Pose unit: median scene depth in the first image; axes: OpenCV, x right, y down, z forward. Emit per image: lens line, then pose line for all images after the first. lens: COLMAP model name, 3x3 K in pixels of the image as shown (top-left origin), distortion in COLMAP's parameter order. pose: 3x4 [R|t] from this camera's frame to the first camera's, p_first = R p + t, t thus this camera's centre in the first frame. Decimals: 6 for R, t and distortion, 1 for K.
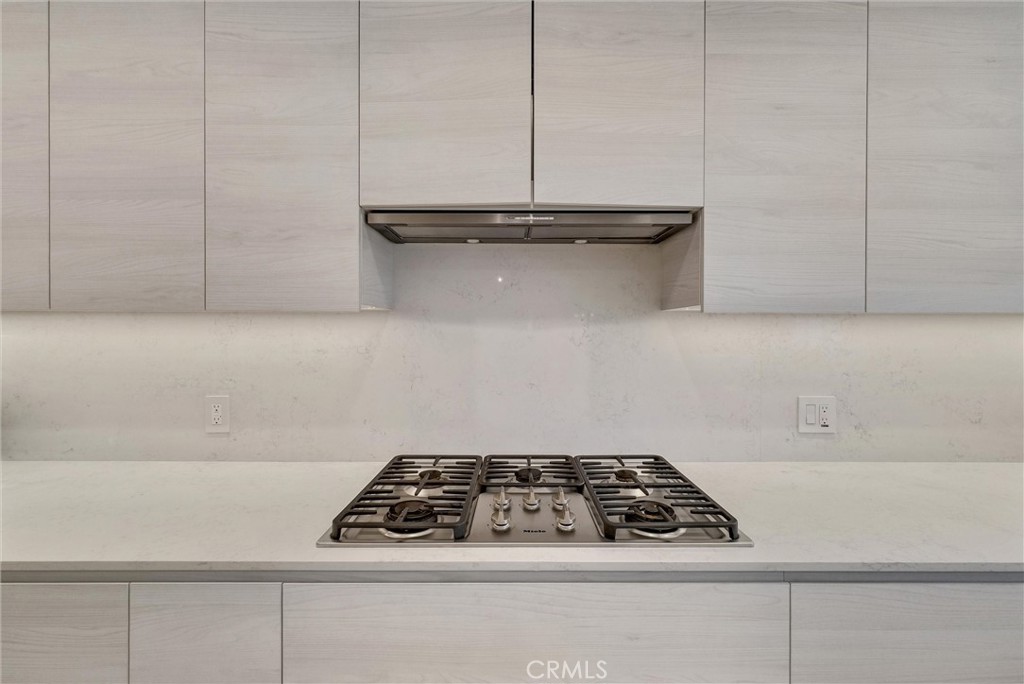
lens RADIAL K [[420.7, 0, 509.8], [0, 420.7, 339.9], [0, 0, 1]] dist [-0.001341, 0.000022]
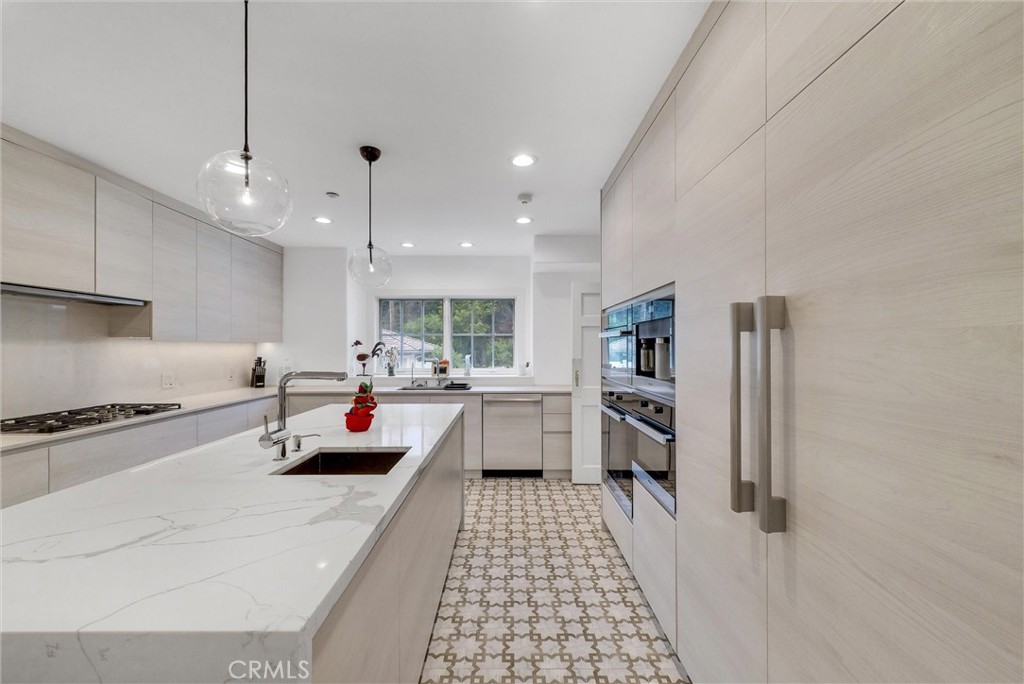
lens RADIAL K [[416.0, 0, 510.3], [0, 416.0, 346.1], [0, 0, 1]] dist [0.001376, -0.000026]
pose [[-0.004585, 0.005147, 0.999976, -2.195765], [0.008791, 0.999948, -0.005107, 0.006900], [-0.999951, 0.008768, -0.004630, -1.276391]]
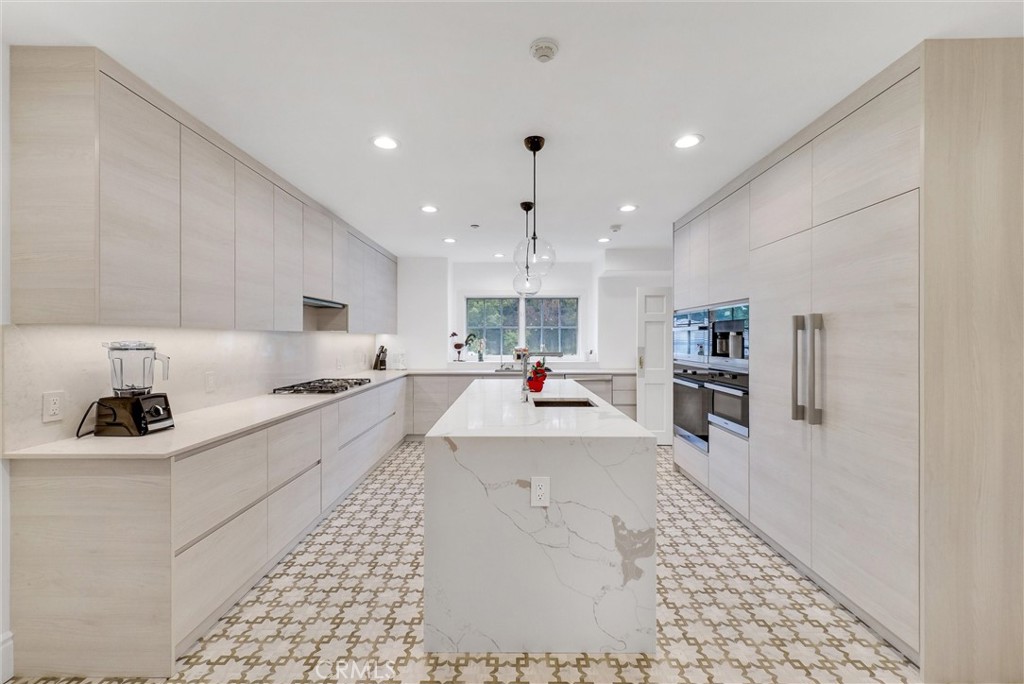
lens RADIAL K [[420.7, 0, 509.8], [0, 420.7, 339.9], [0, 0, 1]] dist [-0.001341, 0.000022]
pose [[0.005972, -0.002288, 0.999980, -3.228782], [0.009089, 0.999956, 0.002234, 0.002161], [-0.999941, 0.009076, 0.005993, -0.461291]]
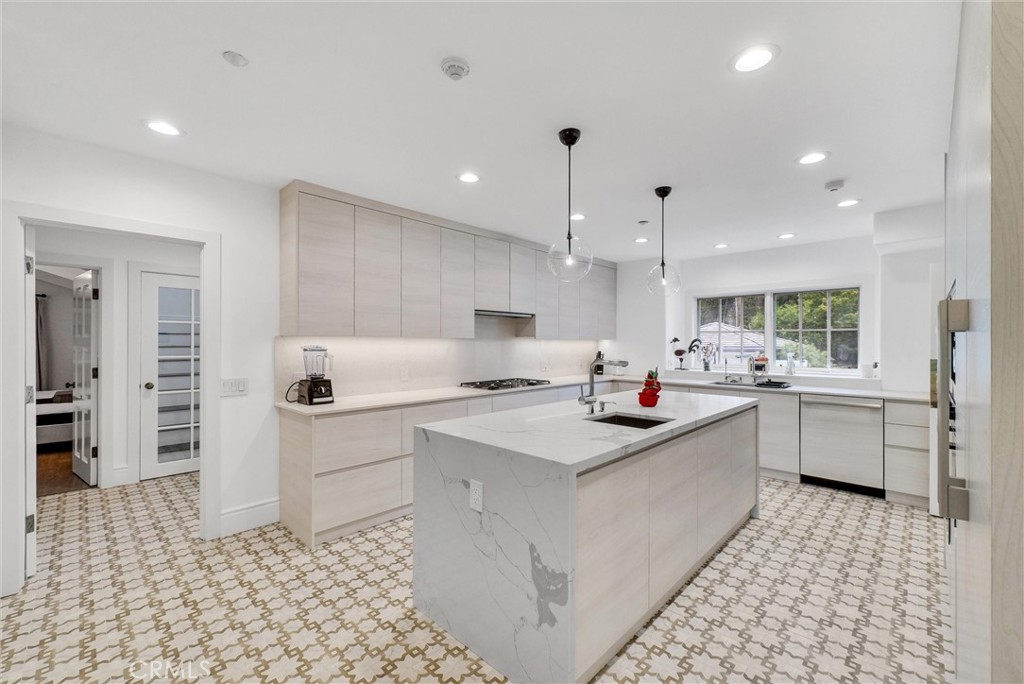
lens RADIAL K [[425.0, 0, 514.5], [0, 425.0, 343.6], [0, 0, 1]] dist [0.000187, -0.000078]
pose [[0.695399, 0.002133, 0.718621, -2.720003], [0.002503, 0.999982, -0.005391, 0.003347], [-0.718620, 0.005547, 0.695381, -1.797805]]
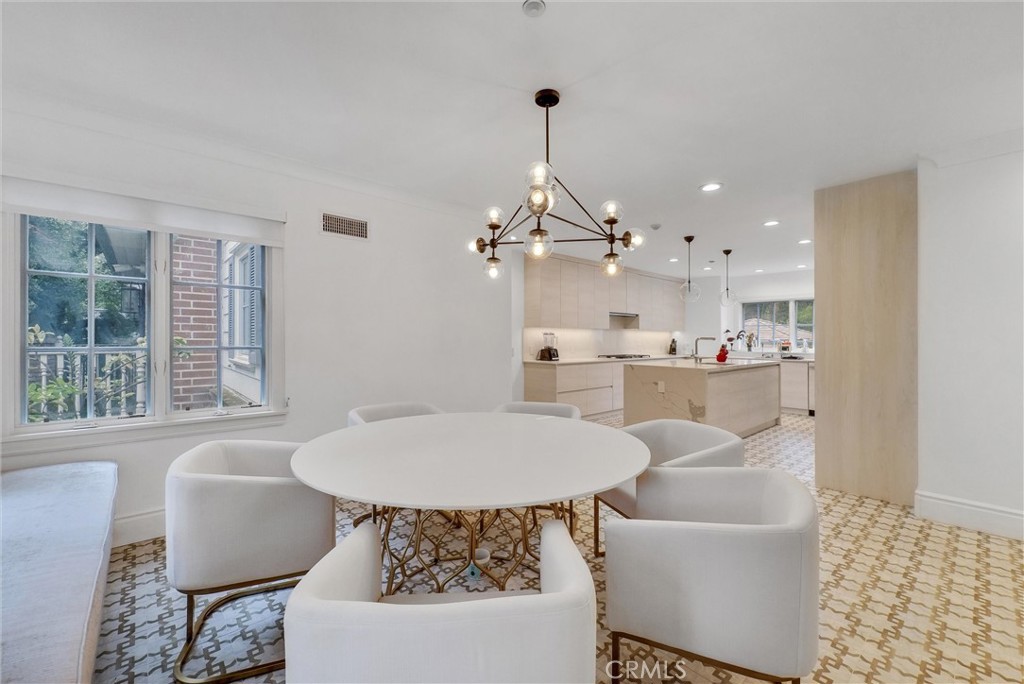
lens RADIAL K [[420.7, 0, 509.8], [0, 420.7, 339.9], [0, 0, 1]] dist [-0.001341, 0.000022]
pose [[0.751552, 0.003671, 0.659664, -5.529327], [-0.000281, 0.999986, -0.005246, 0.130830], [-0.659674, 0.003757, 0.751542, -2.702568]]
